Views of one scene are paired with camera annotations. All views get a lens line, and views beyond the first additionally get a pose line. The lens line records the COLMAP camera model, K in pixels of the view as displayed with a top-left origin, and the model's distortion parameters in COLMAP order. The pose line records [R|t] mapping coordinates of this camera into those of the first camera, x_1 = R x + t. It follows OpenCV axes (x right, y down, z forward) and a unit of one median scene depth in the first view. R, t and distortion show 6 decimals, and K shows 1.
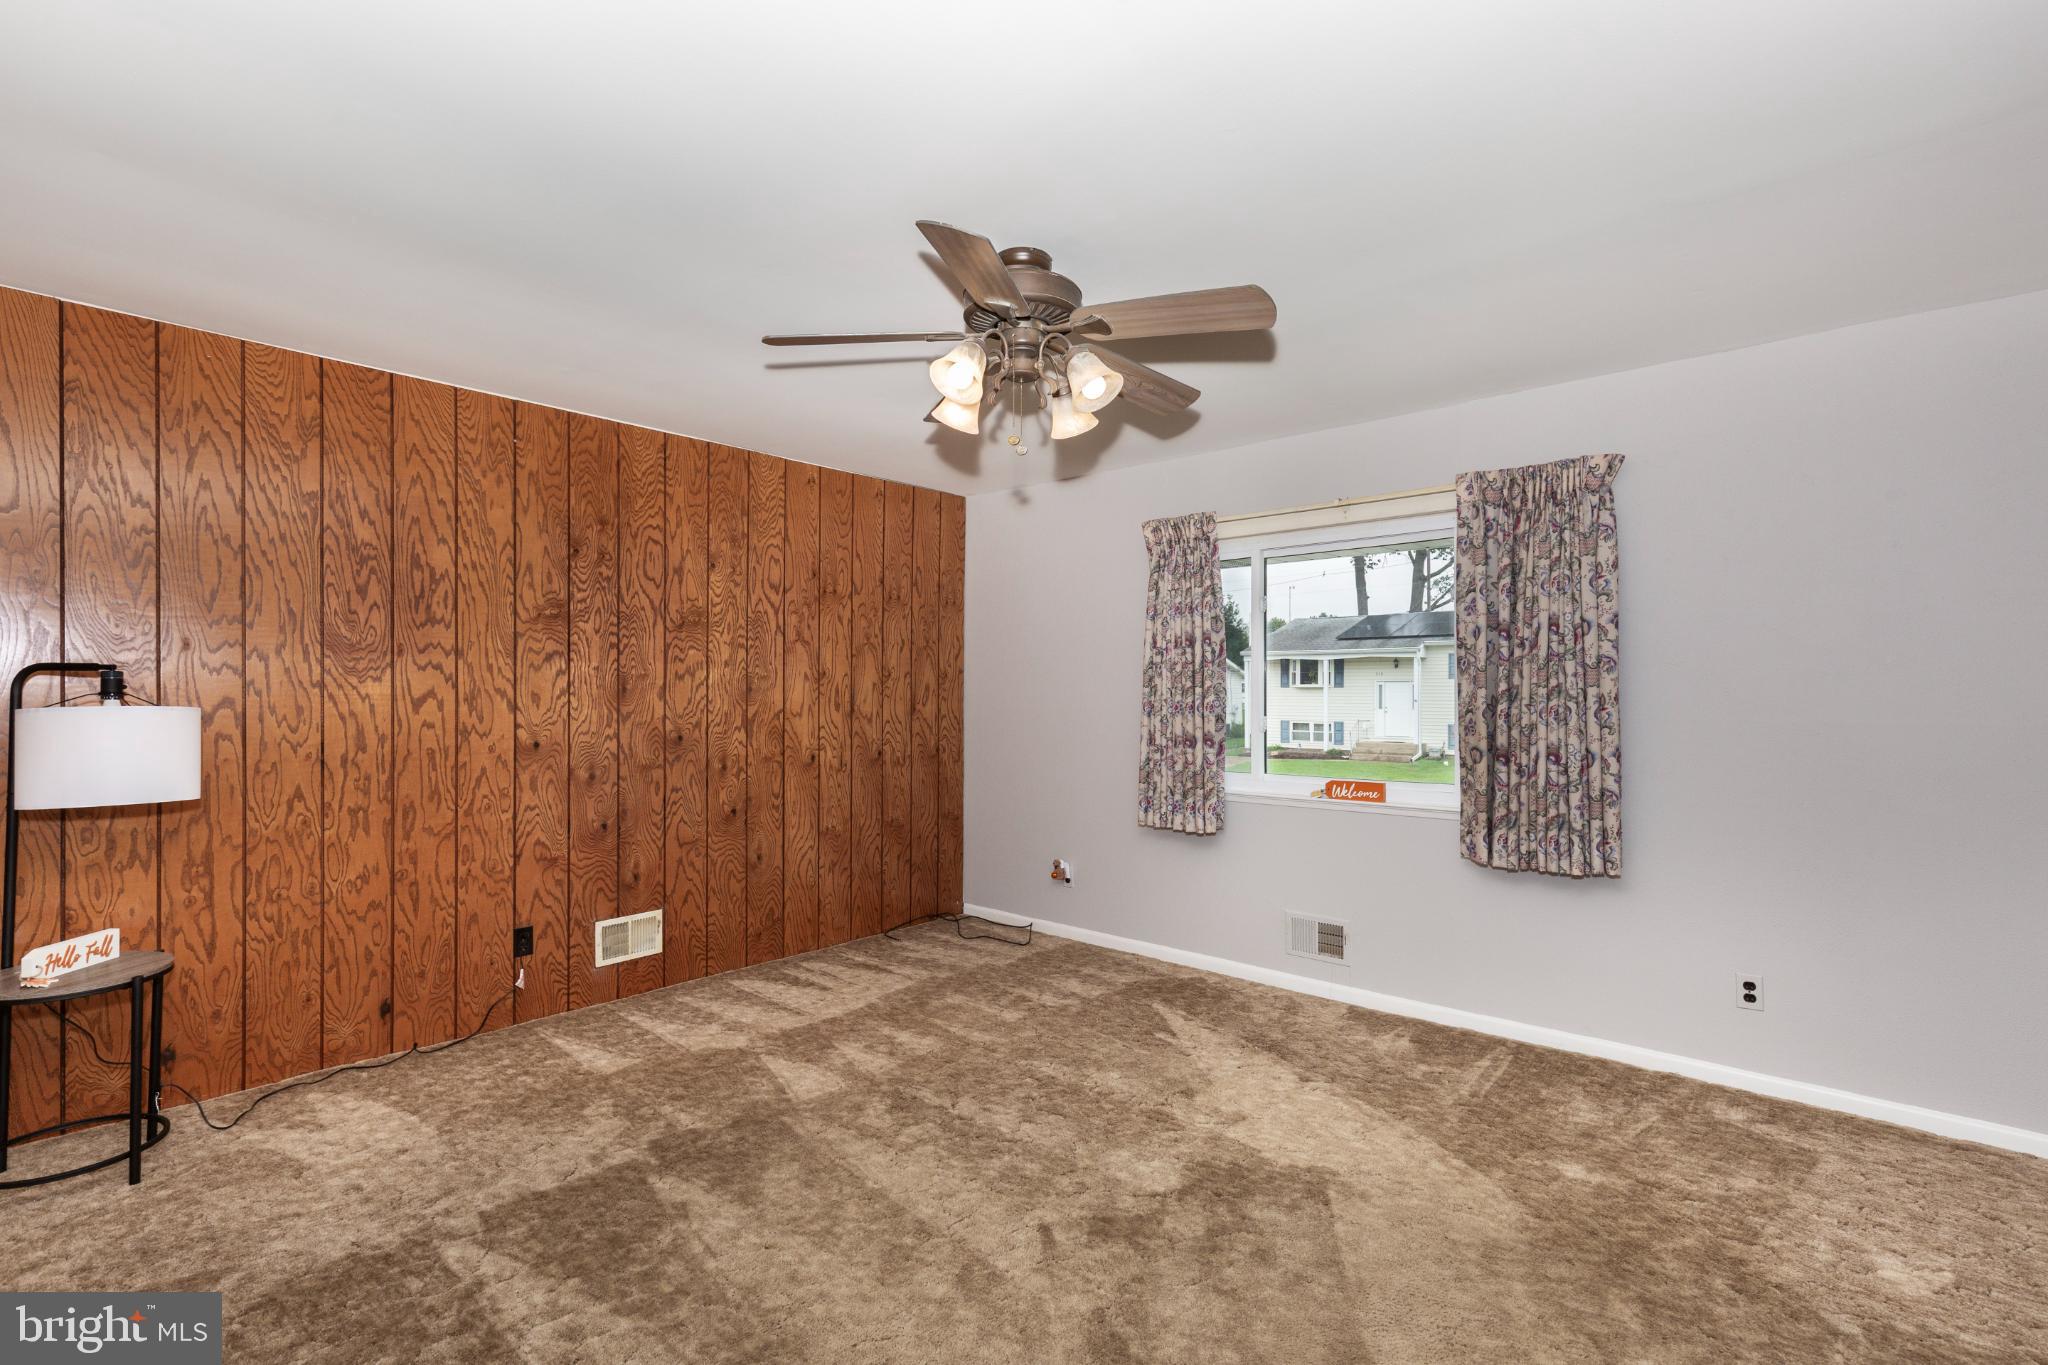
lens RADIAL K [[945.2, 0, 1029.7], [0, 945.2, 699.5], [0, 0, 1]] dist [0.005222, -0.000448]
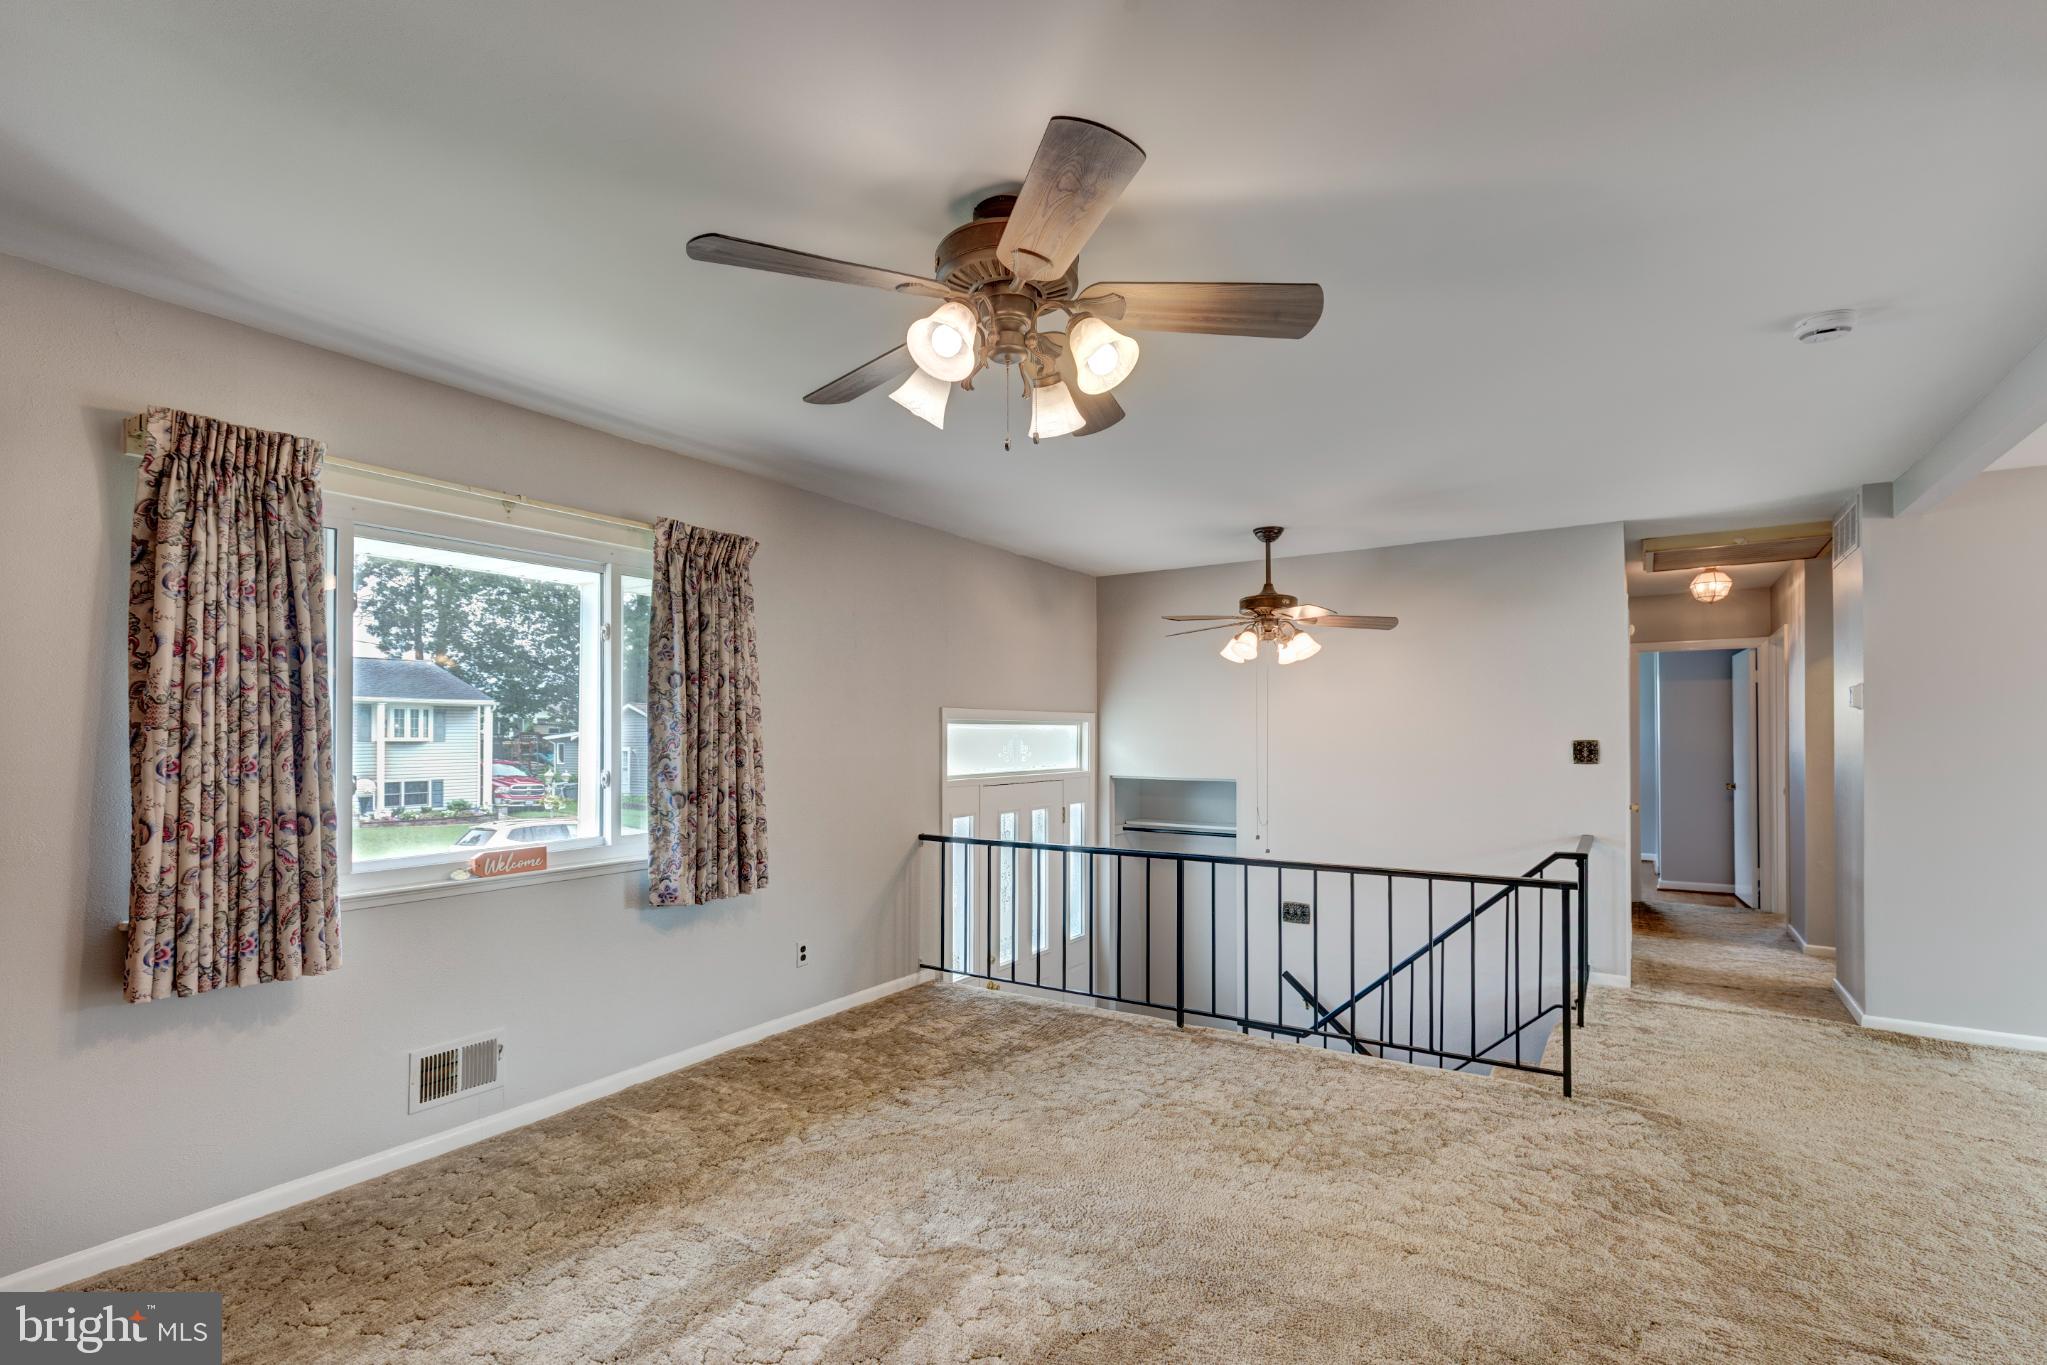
lens RADIAL K [[946.6, 0, 1023.5], [0, 946.6, 728.2], [0, 0, 1]] dist [0.005056, -0.000292]
pose [[-0.152283, 0.007265, 0.988310, -0.541616], [0.008471, 0.999946, -0.006046, -0.008055], [-0.988301, 0.007451, -0.152337, 0.729550]]
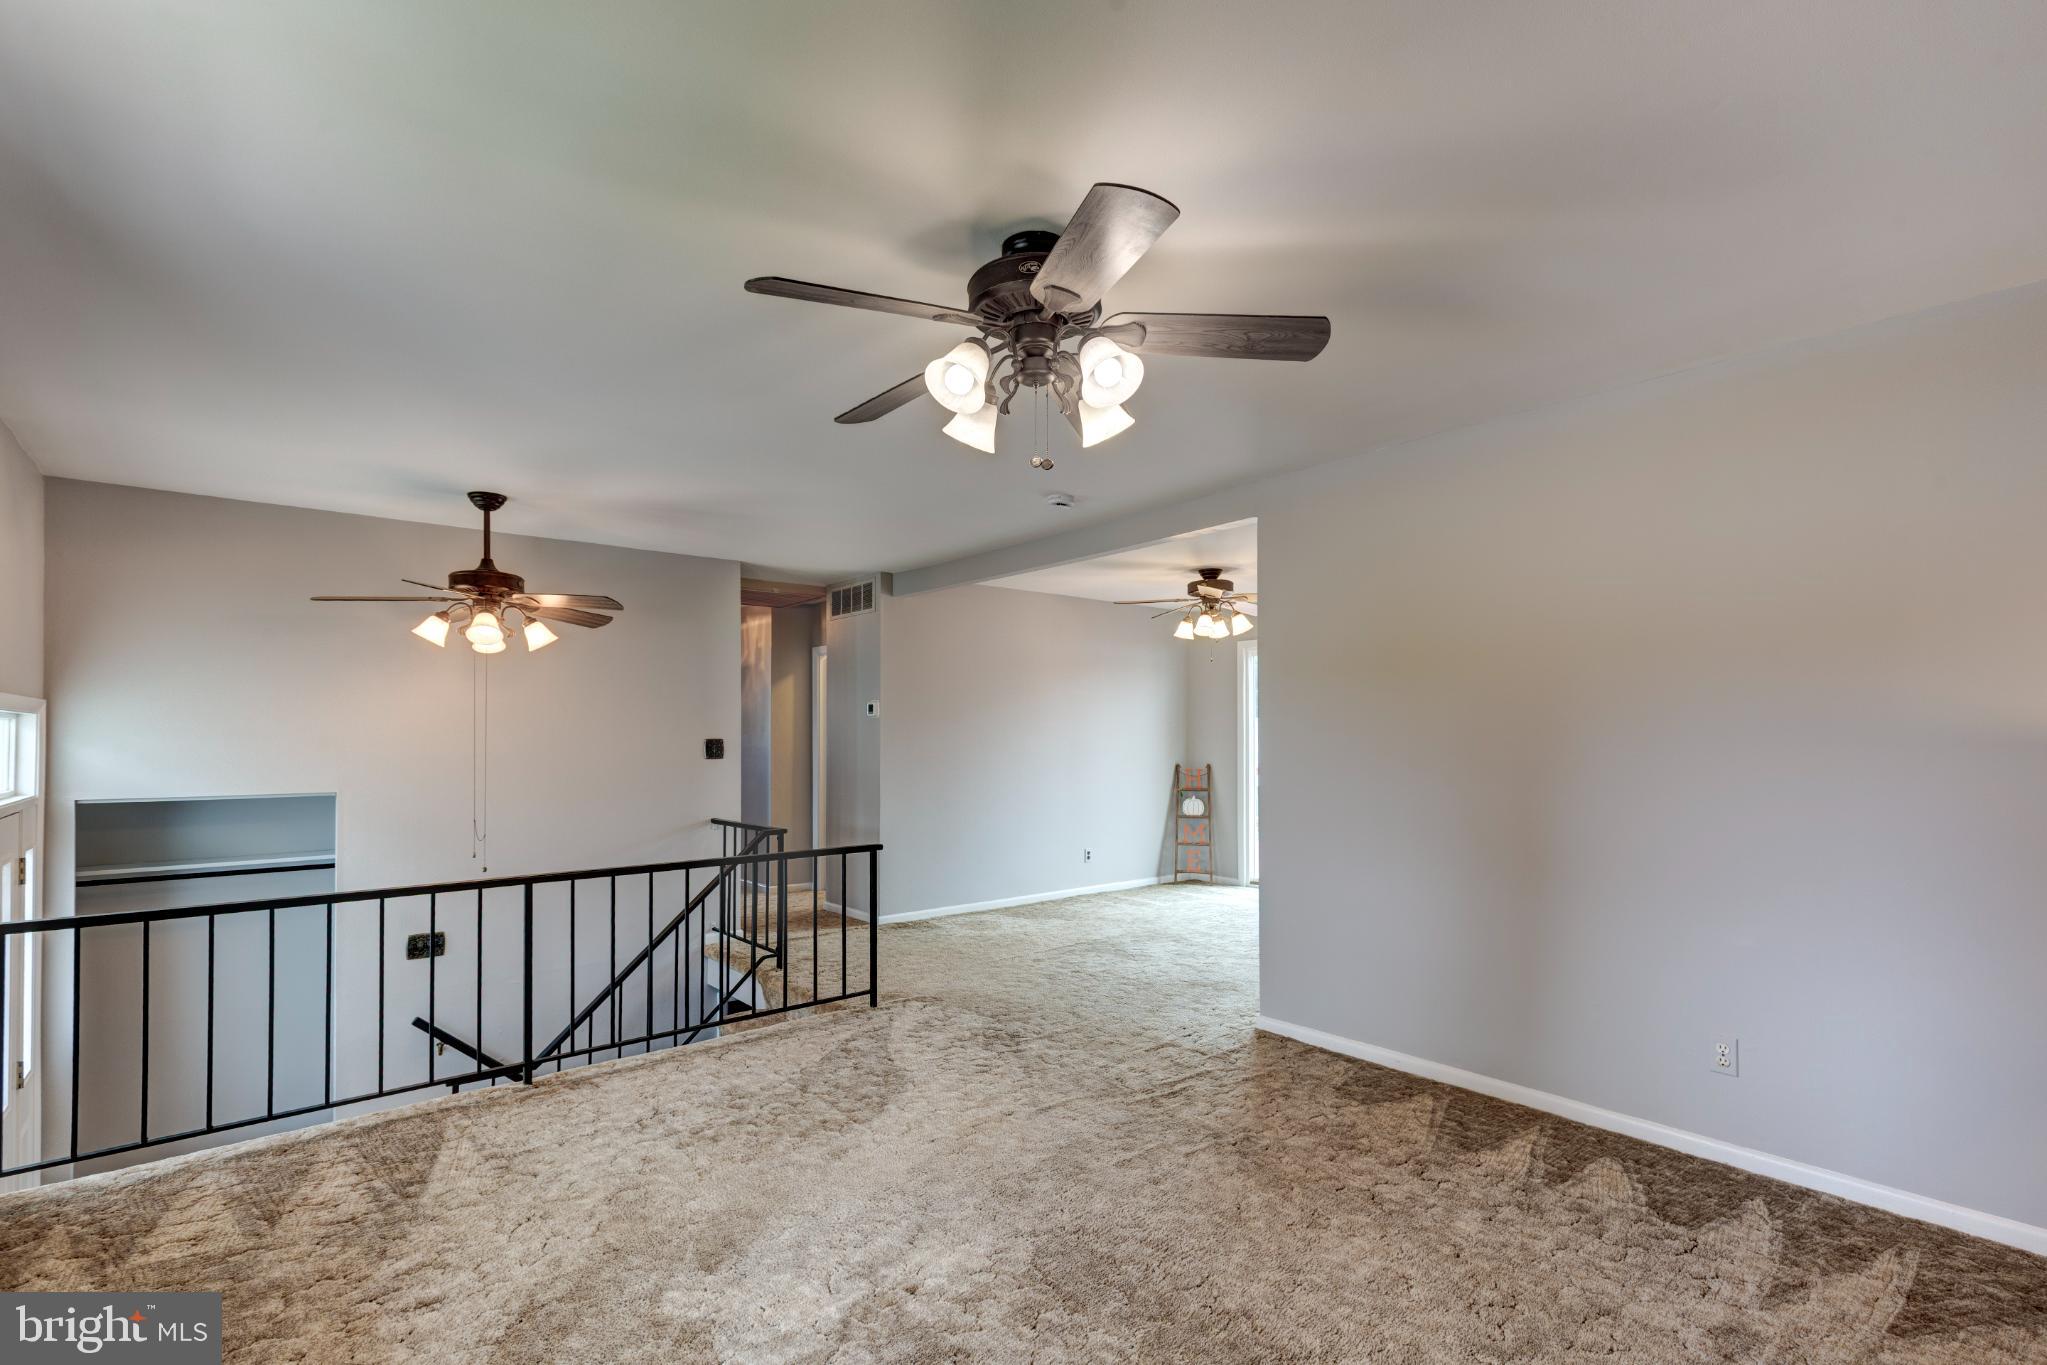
lens RADIAL K [[941.9, 0, 1023.3], [0, 941.9, 716.6], [0, 0, 1]] dist [0.002111, 0.000964]
pose [[-0.990379, 0.007092, 0.138198, -0.073681], [0.005627, 0.999924, -0.010989, -0.009750], [-0.138265, -0.010106, -0.990344, 1.237209]]
